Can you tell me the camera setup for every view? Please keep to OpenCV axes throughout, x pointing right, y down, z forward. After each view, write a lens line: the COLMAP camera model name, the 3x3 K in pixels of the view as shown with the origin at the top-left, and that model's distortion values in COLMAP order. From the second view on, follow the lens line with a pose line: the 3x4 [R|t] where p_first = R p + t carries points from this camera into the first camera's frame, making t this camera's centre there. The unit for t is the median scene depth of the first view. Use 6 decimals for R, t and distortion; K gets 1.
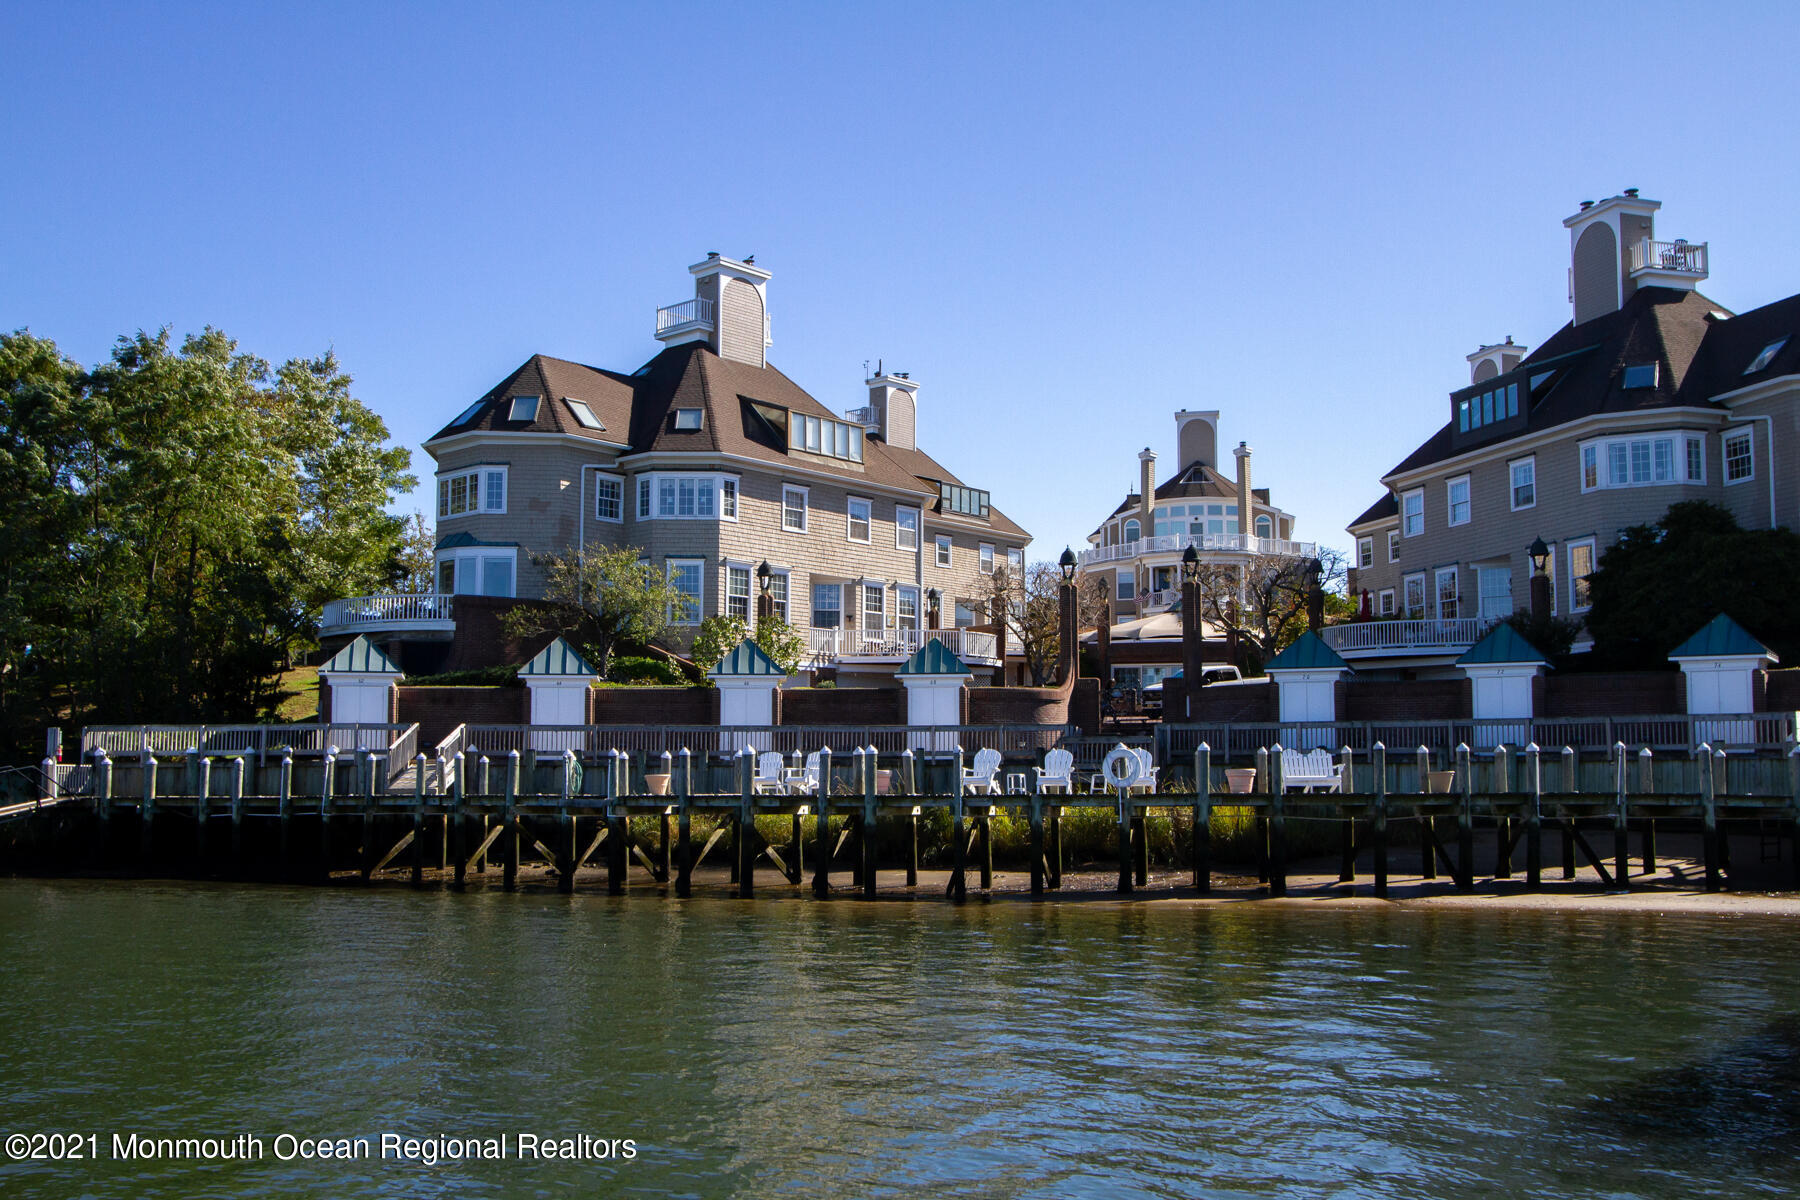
lens RADIAL K [[1851.6, 0, 900.0], [0, 1851.6, 600.0], [0, 0, 1]] dist [0.010399, 0.002548]
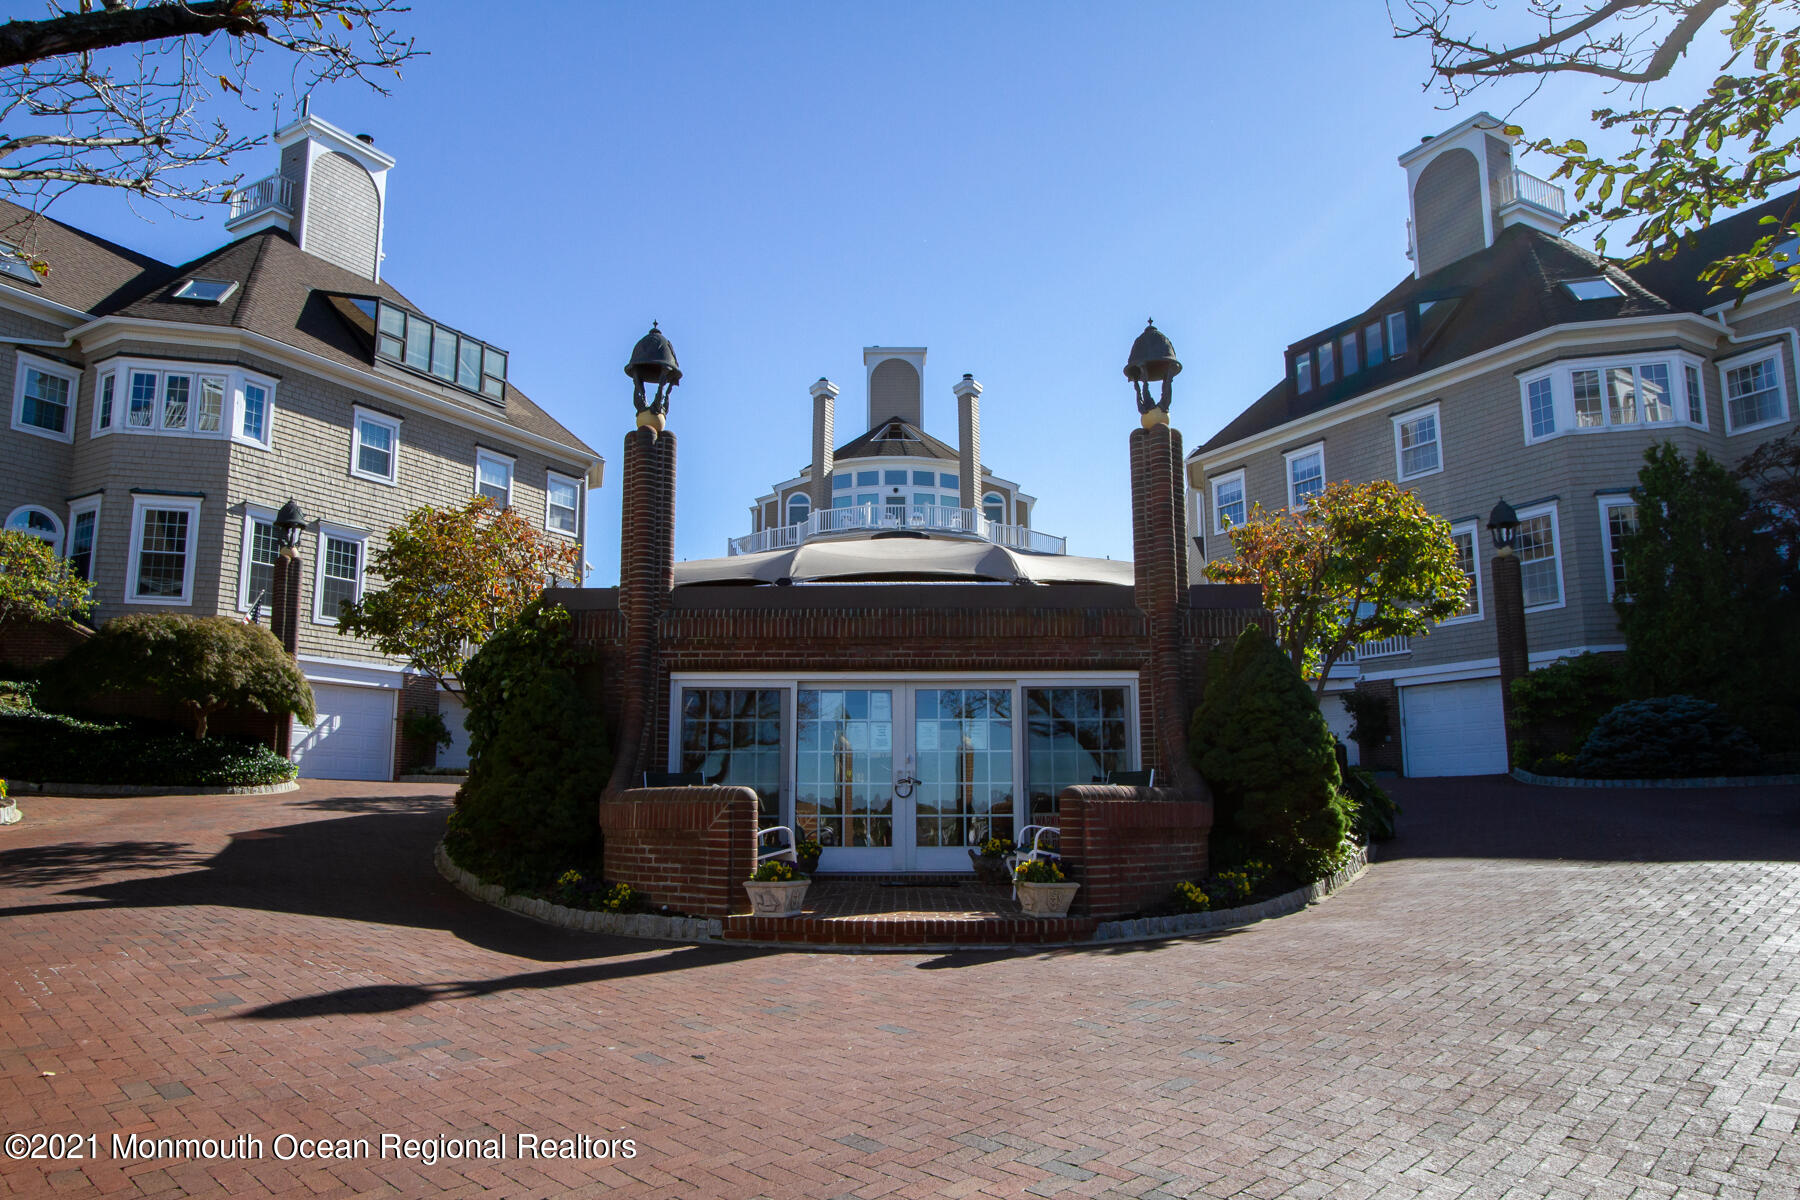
lens RADIAL K [[1296.4, 0, 900.0], [0, 1296.4, 600.0], [0, 0, 1]] dist [-0.106940, -0.000163]
pose [[0.980790, 0.025458, 0.193400, 0.074077], [-0.013401, 0.997898, -0.063396, 0.023646], [-0.194608, 0.059586, 0.979070, 0.554718]]
